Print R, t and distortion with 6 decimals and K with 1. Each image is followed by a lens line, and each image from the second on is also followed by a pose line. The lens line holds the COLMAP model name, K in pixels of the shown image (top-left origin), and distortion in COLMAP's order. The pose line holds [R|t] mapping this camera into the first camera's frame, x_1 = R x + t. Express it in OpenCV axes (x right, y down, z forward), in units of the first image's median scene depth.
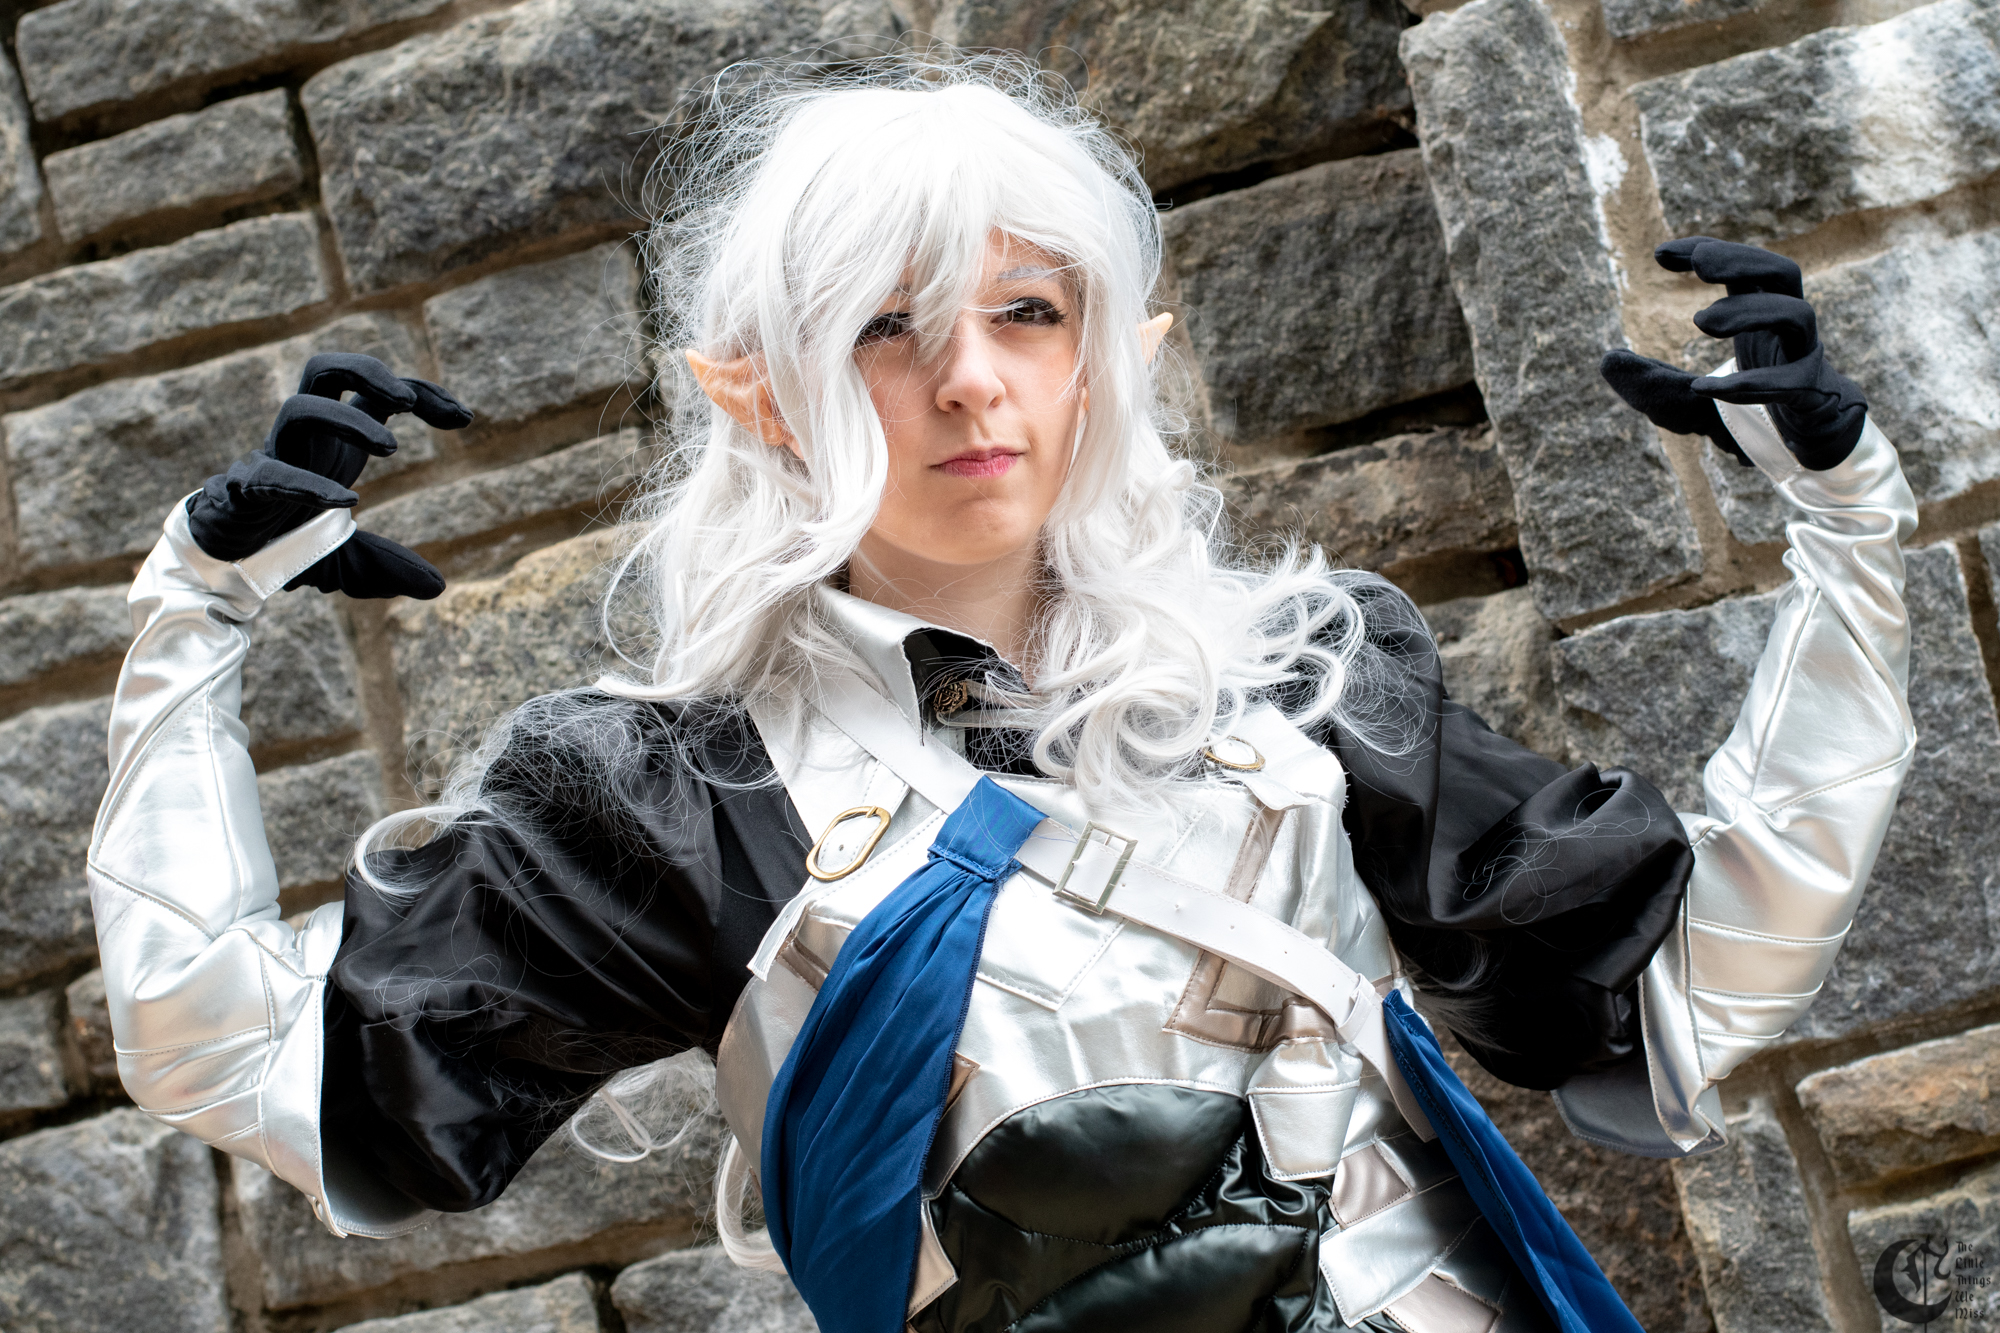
lens RADIAL K [[4479.4, 0, 960.4], [0, 4479.4, 637.5], [0, 0, 1]] dist [-0.129360, 0.000000]
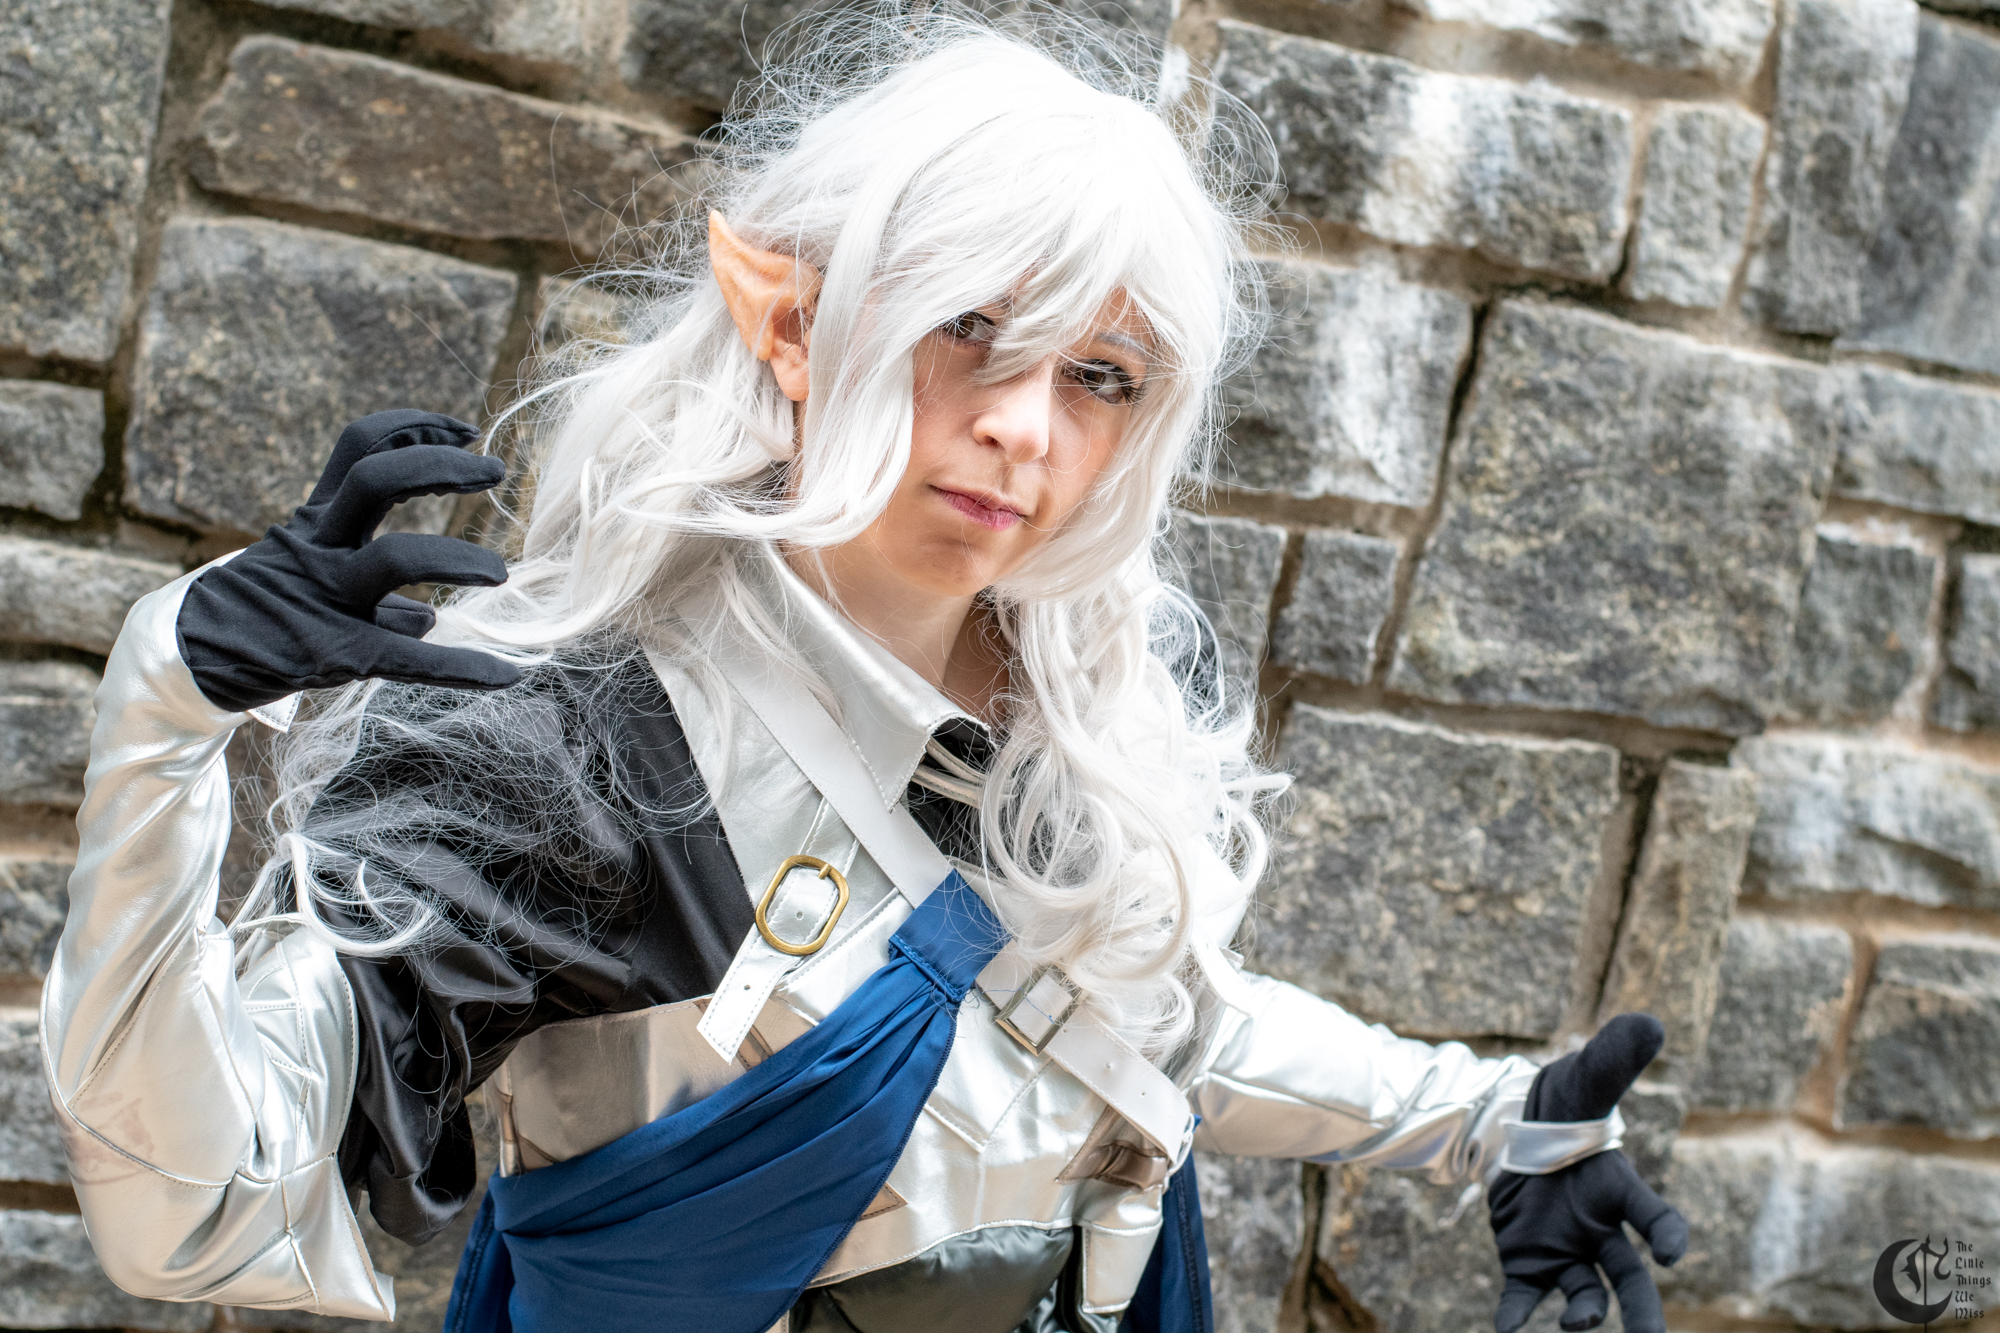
lens RADIAL K [[4479.4, 0, 1001.4], [0, 4479.4, 667.1], [0, 0, 1]] dist [-0.129360, 0.000000]
pose [[0.685205, 0.266708, 0.677762, -0.558884], [-0.442052, 0.891842, 0.095955, -0.065359], [-0.578864, -0.365355, 0.728994, 0.207645]]
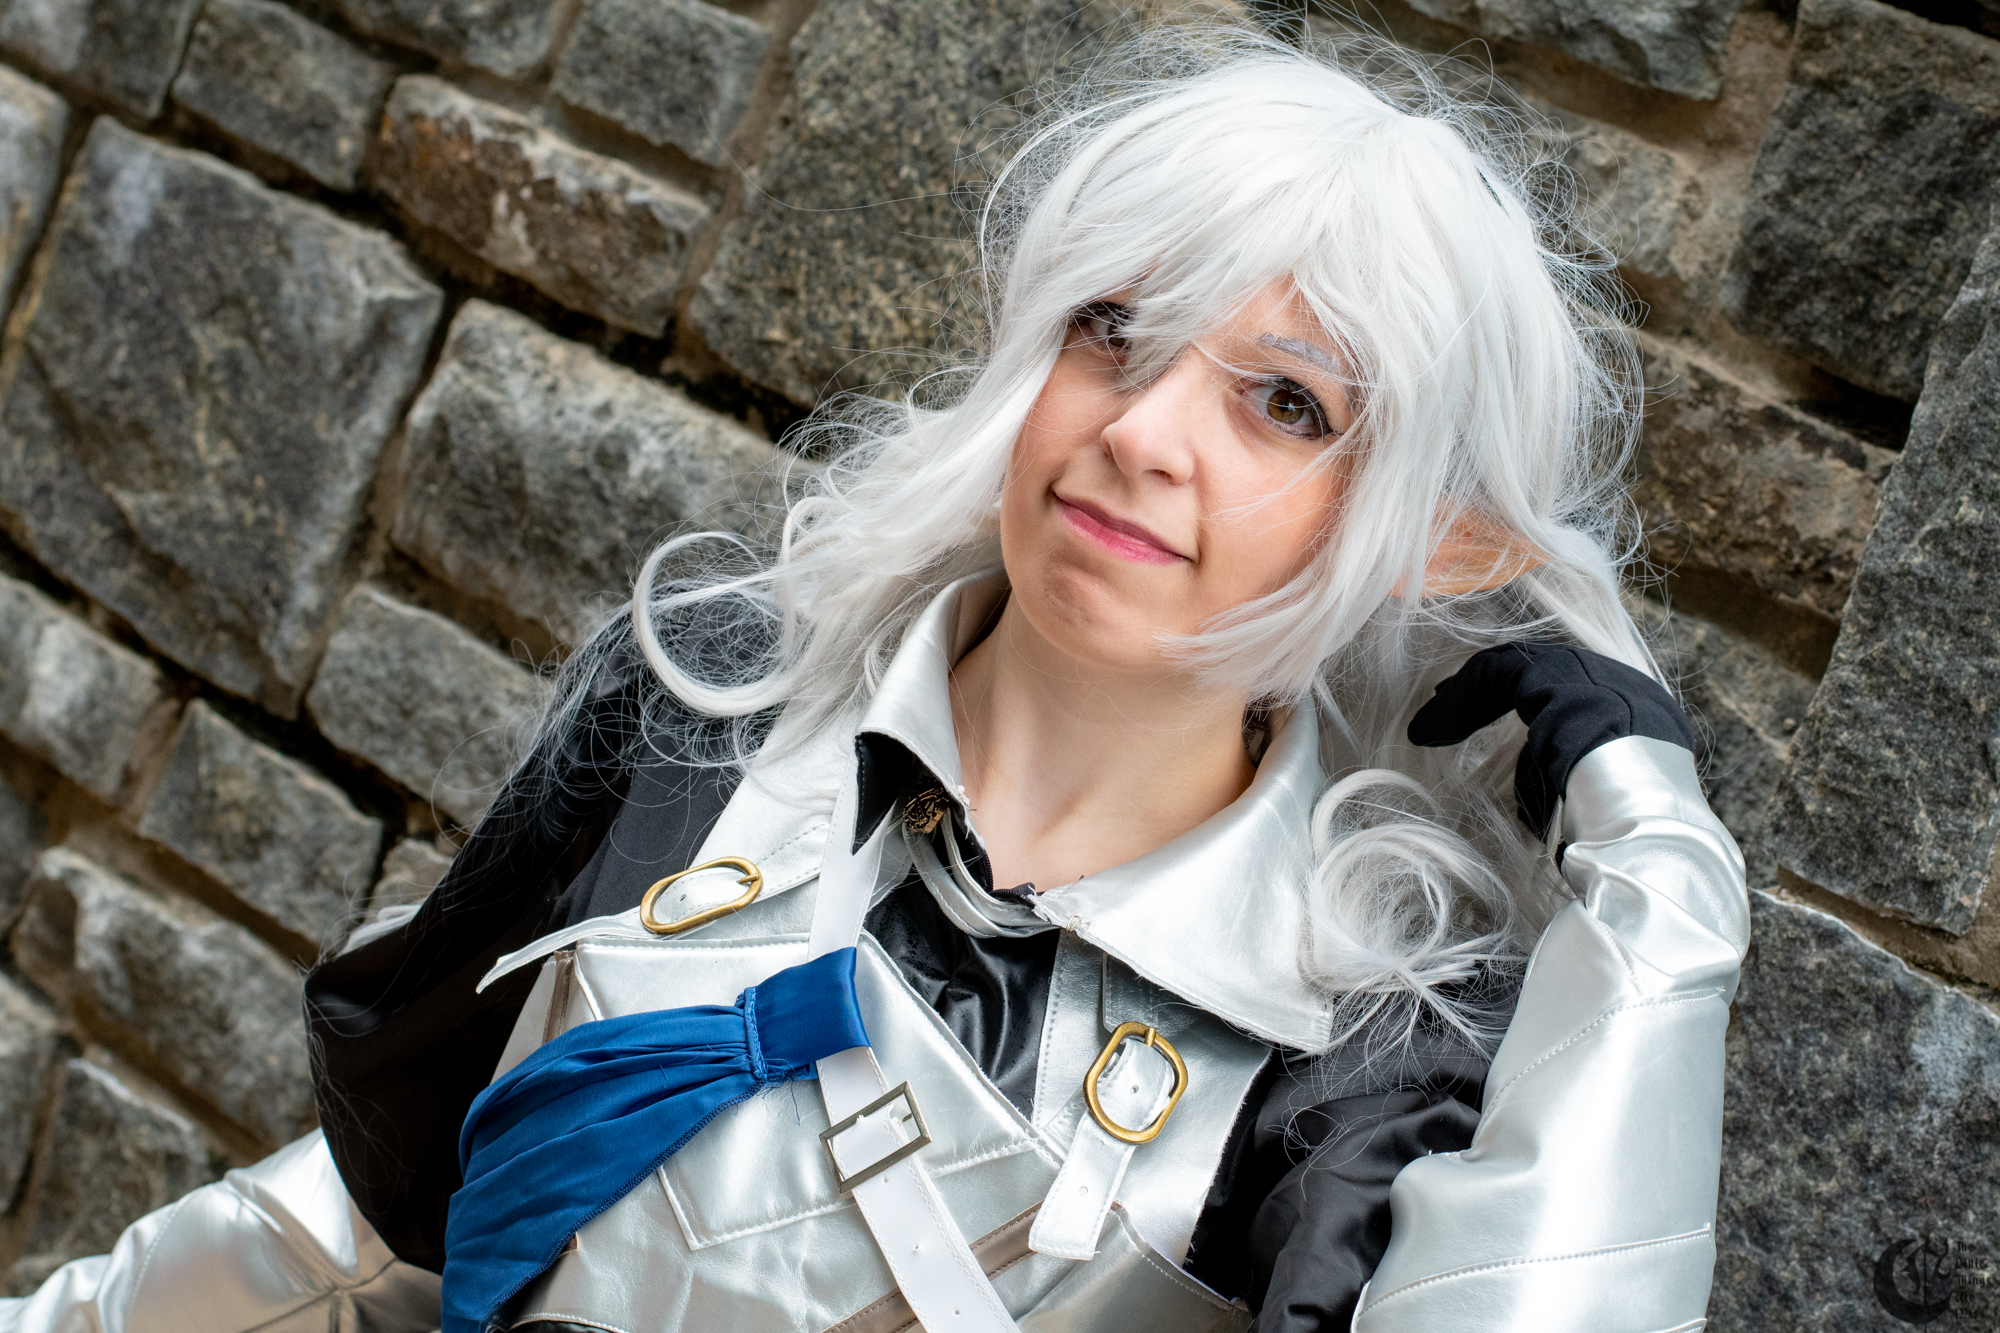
lens RADIAL K [[4479.4, 0, 1007.4], [0, 4479.4, 653.3], [0, 0, 1]] dist [-0.129360, 0.000000]
pose [[0.782836, 0.554565, -0.282179, 0.216949], [-0.435128, 0.812083, 0.388824, -0.245006], [0.444781, -0.181601, 0.877035, 0.350172]]
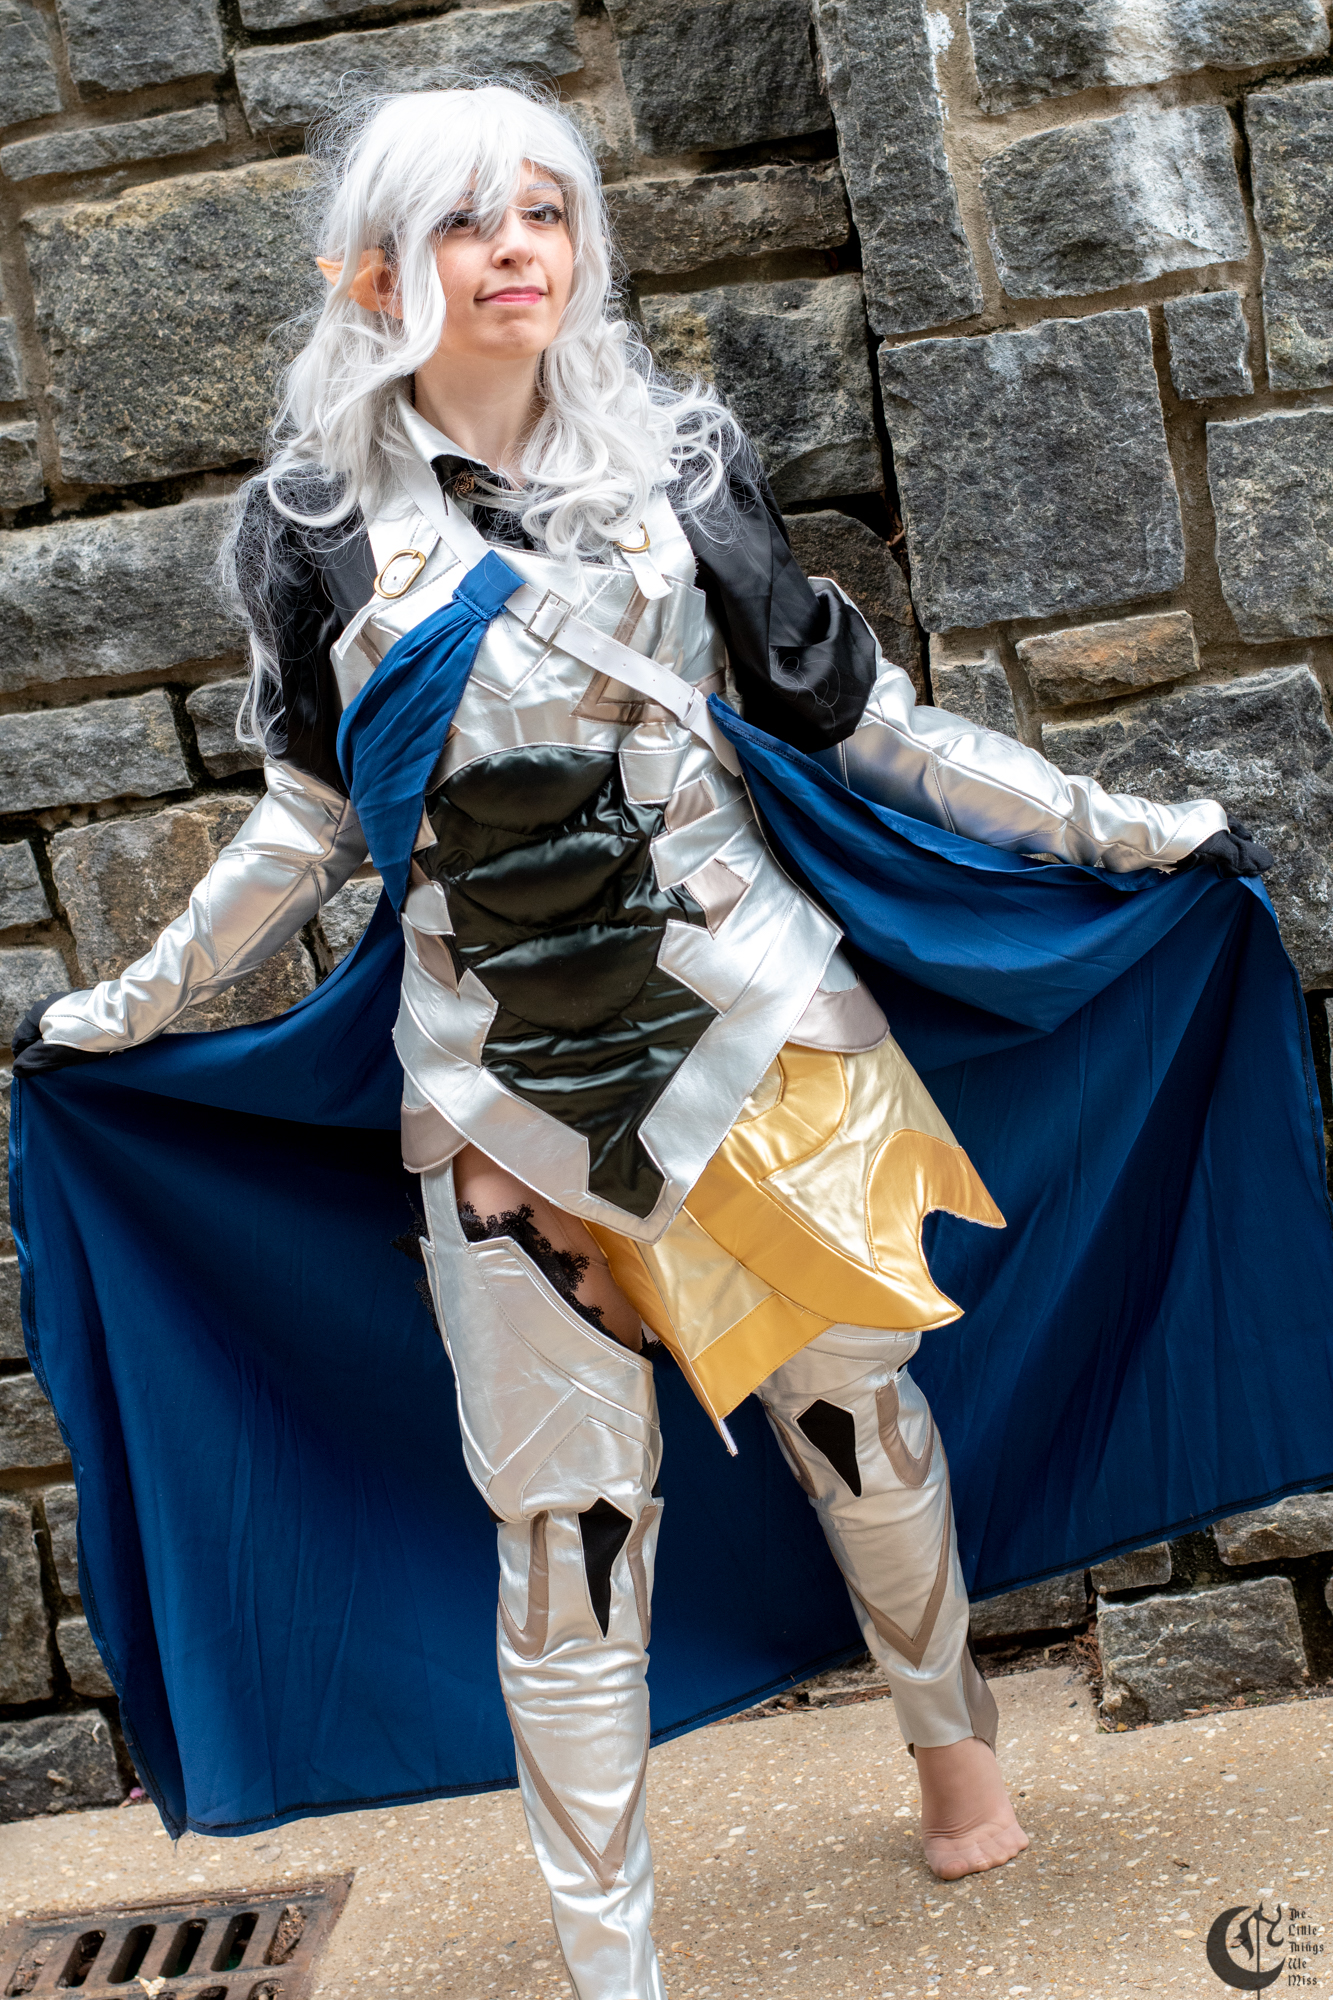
lens RADIAL K [[4479.4, 0, 644.4], [0, 4479.4, 989.9], [0, 0, 1]] dist [-0.129360, 0.000000]
pose [[0.980557, -0.001784, 0.196225, -0.244202], [-0.064970, 0.940611, 0.333211, -0.294389], [-0.185166, -0.339482, 0.922207, -0.459796]]
